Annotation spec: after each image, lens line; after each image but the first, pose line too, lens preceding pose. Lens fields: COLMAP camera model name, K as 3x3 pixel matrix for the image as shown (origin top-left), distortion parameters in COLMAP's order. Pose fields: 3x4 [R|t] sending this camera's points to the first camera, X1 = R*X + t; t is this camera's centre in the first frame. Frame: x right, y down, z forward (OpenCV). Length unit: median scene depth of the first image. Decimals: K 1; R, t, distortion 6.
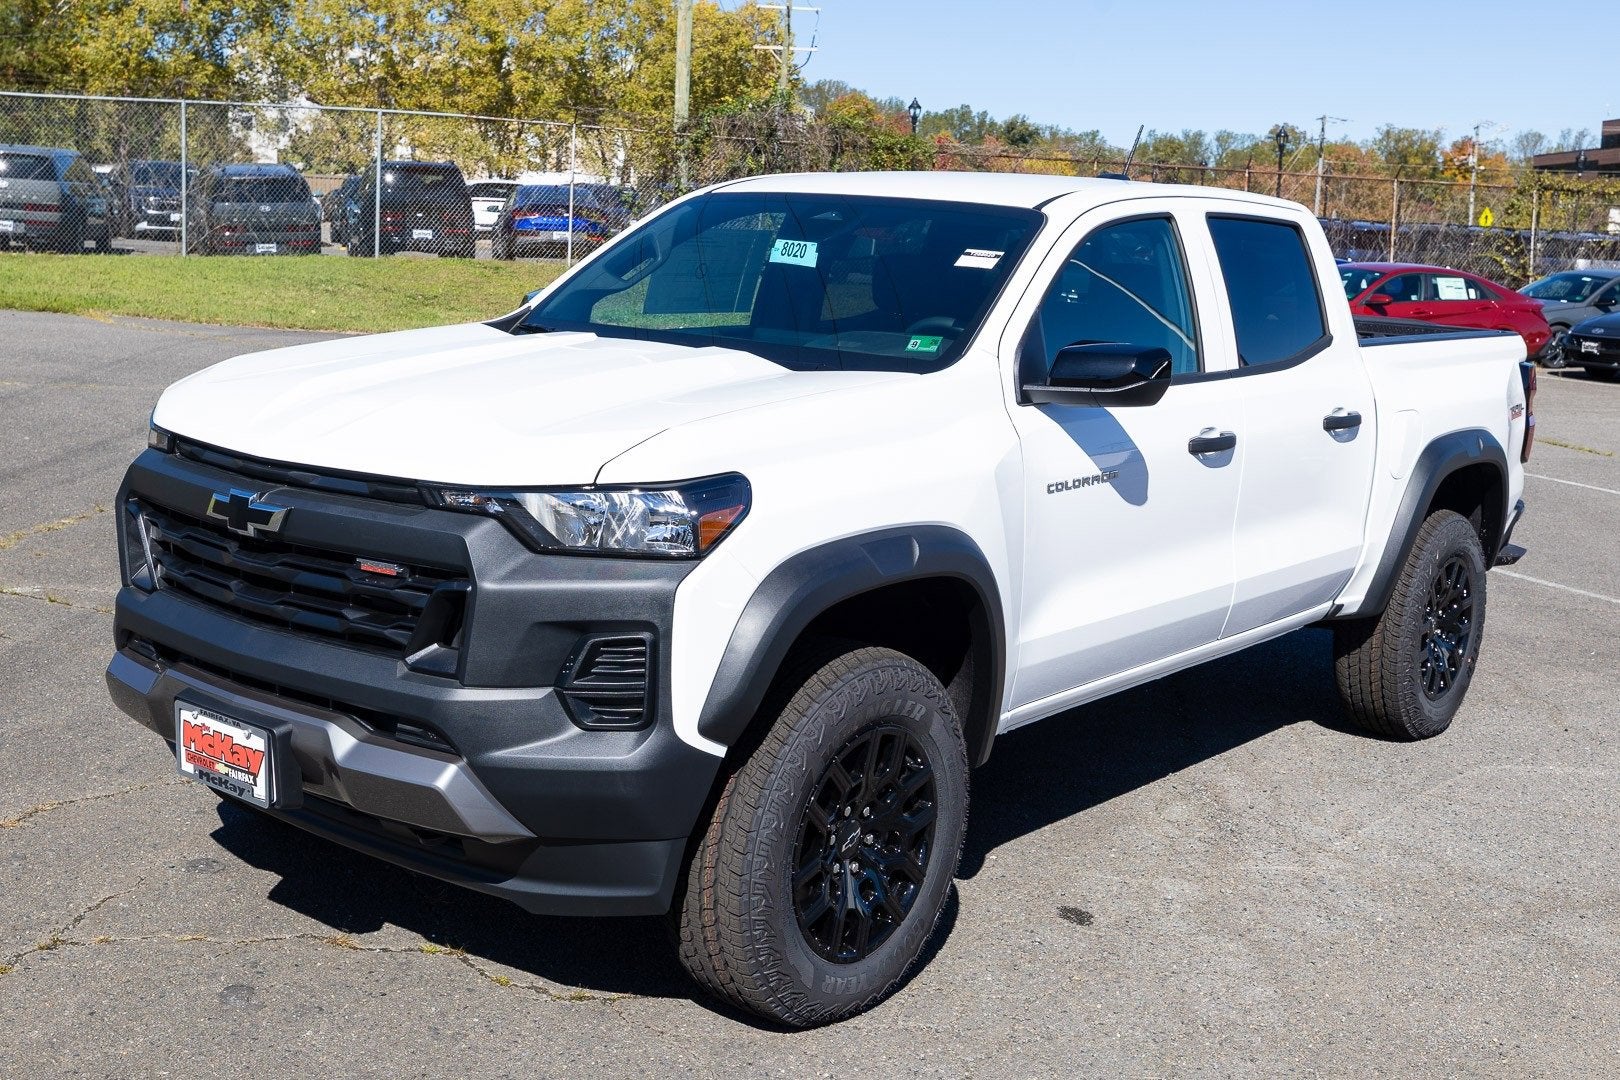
lens RADIAL K [[2001.7, 0, 810.0], [0, 2001.7, 540.0], [0, 0, 1]] dist [0.008729, 0.010413]
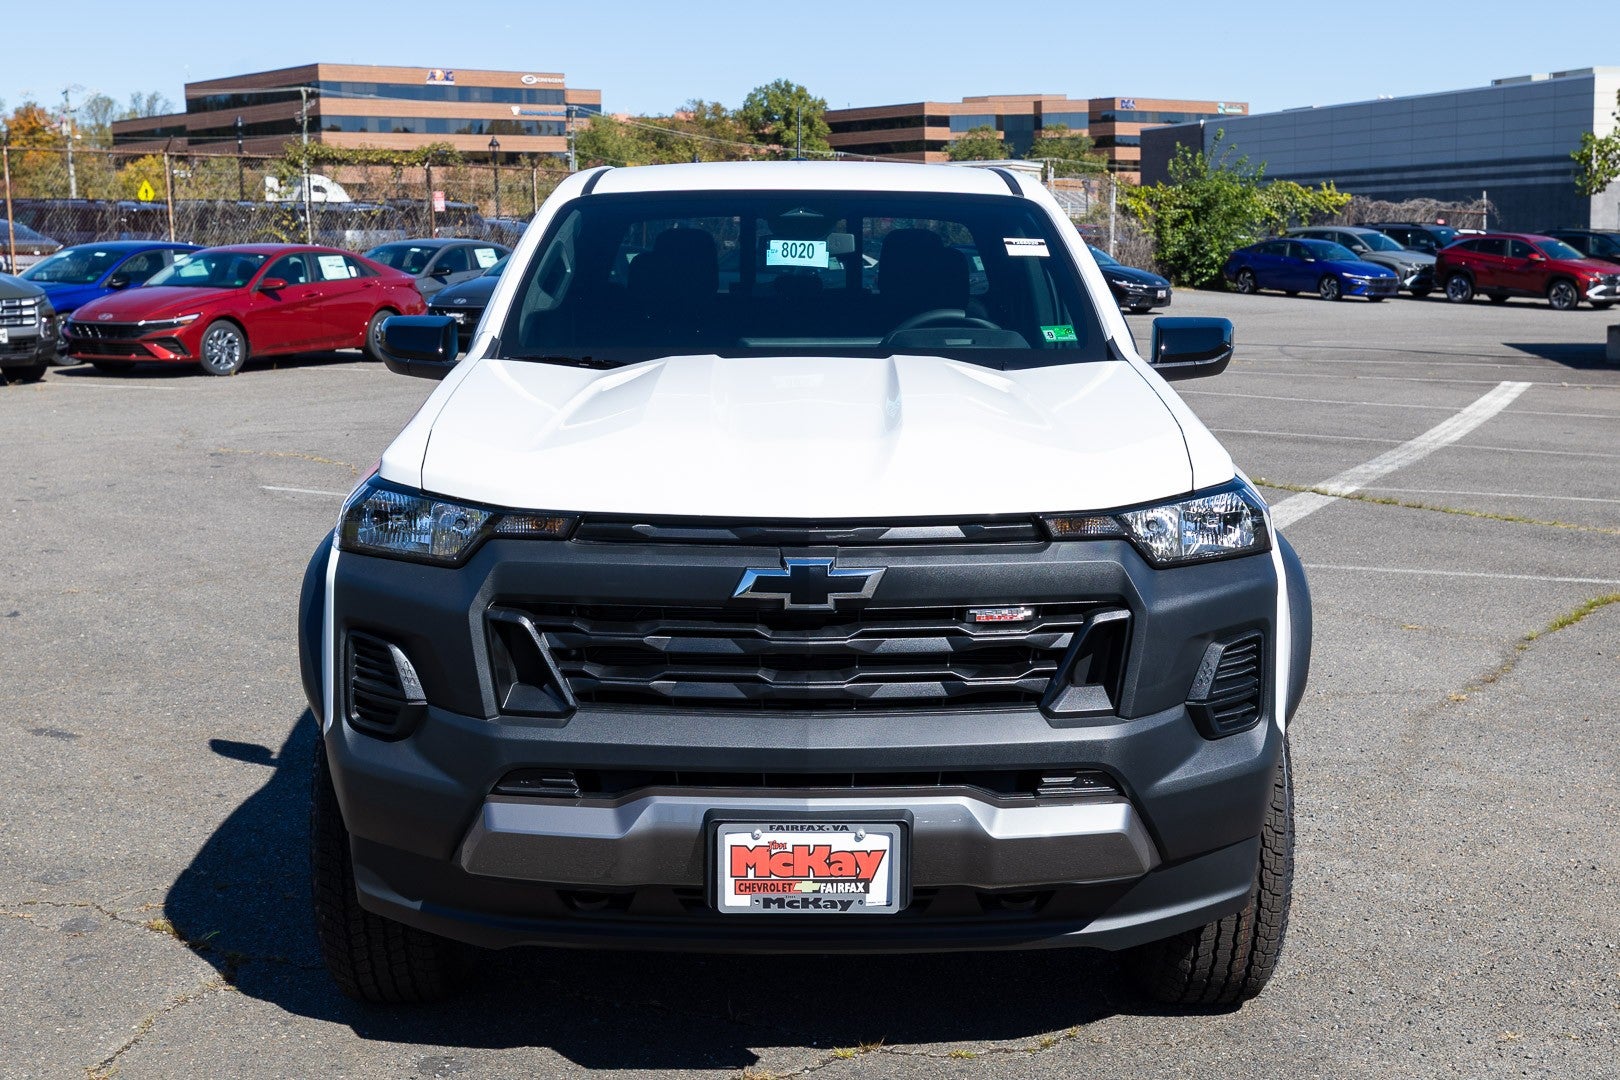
lens RADIAL K [[2230.4, 0, 870.3], [0, 2230.4, 518.1], [0, 0, 1]] dist [-0.007075, 0.001016]
pose [[0.745896, -0.136645, 0.651896, -0.680651], [0.144672, 0.988601, 0.041689, -0.060079], [-0.650161, 0.063216, 0.757162, 0.198185]]
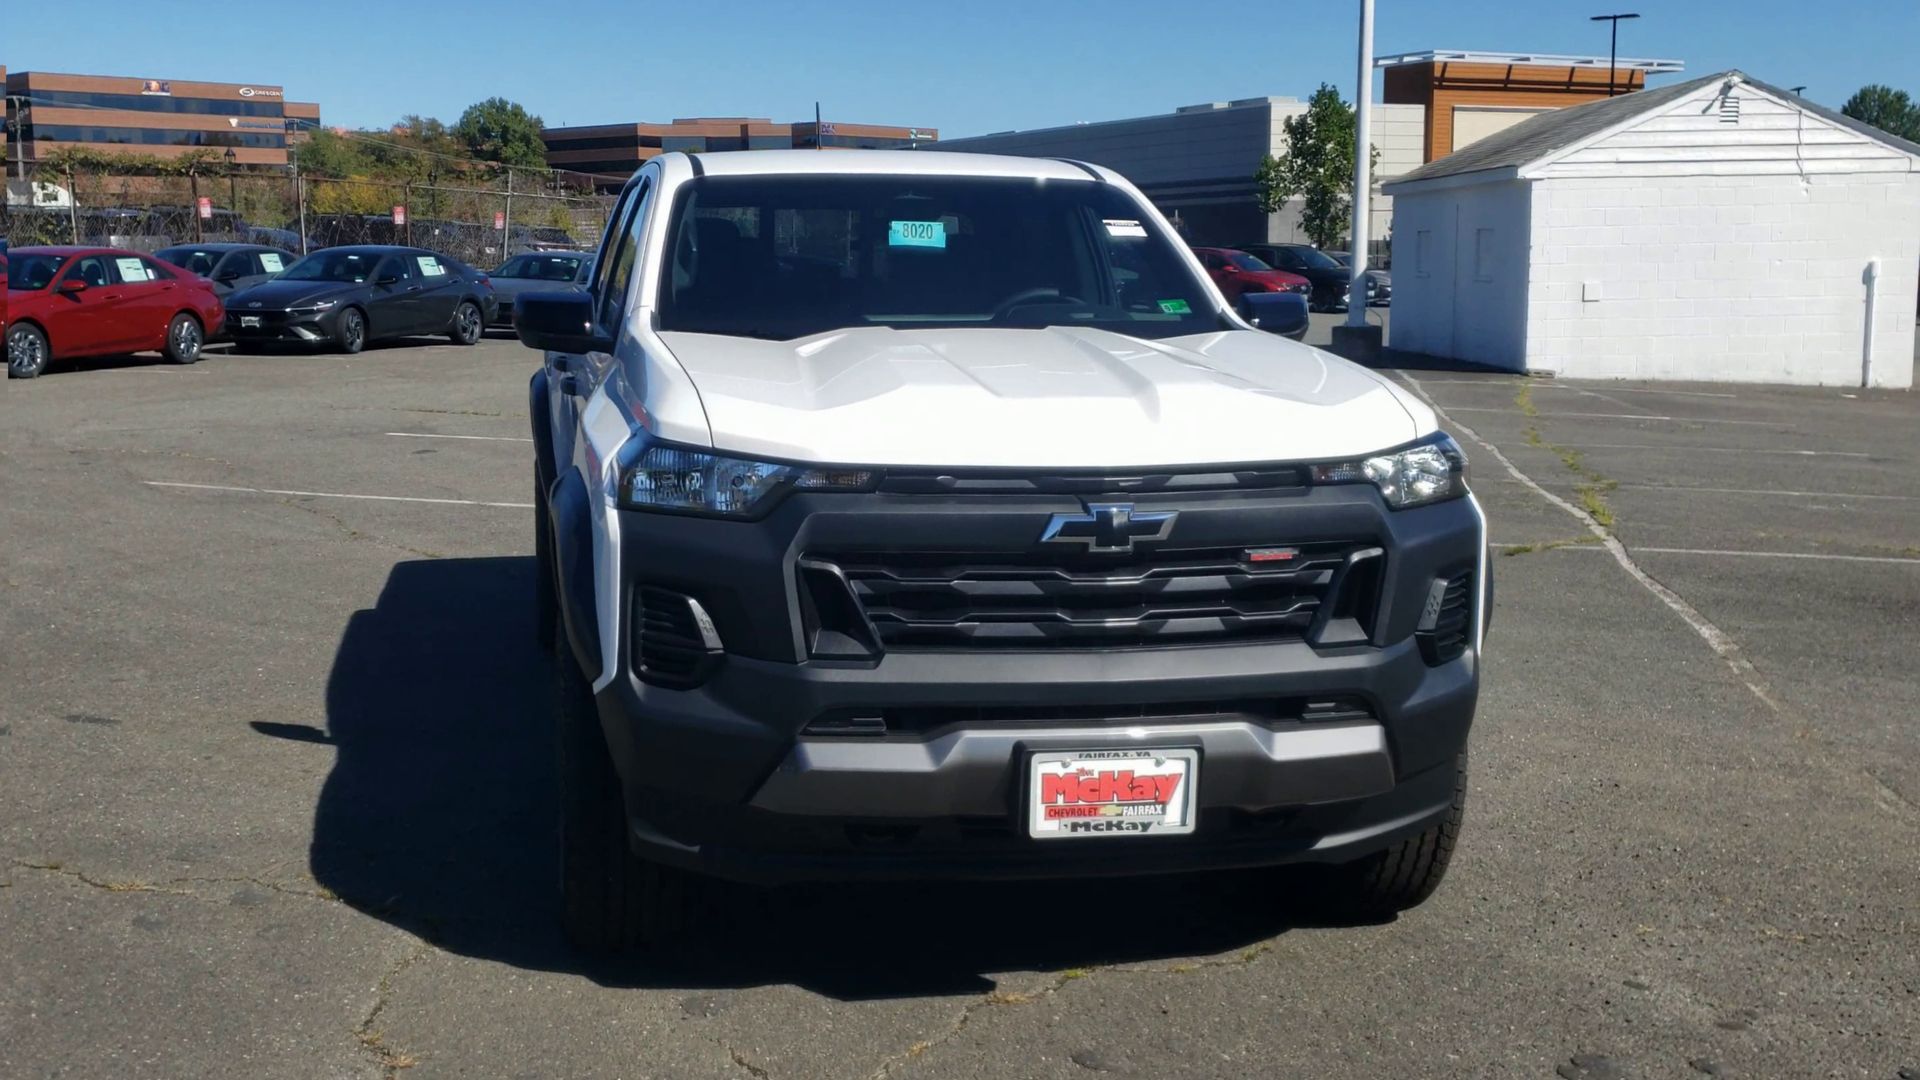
lens RADIAL K [[2084.9, 0, 897.4], [0, 2084.9, 533.2], [0, 0, 1]] dist [0.169792, -0.497070]
pose [[0.625004, -0.153223, 0.765436, -0.833422], [0.152889, 0.985584, 0.072452, -0.074164], [-0.765503, 0.071744, 0.639420, 0.355255]]
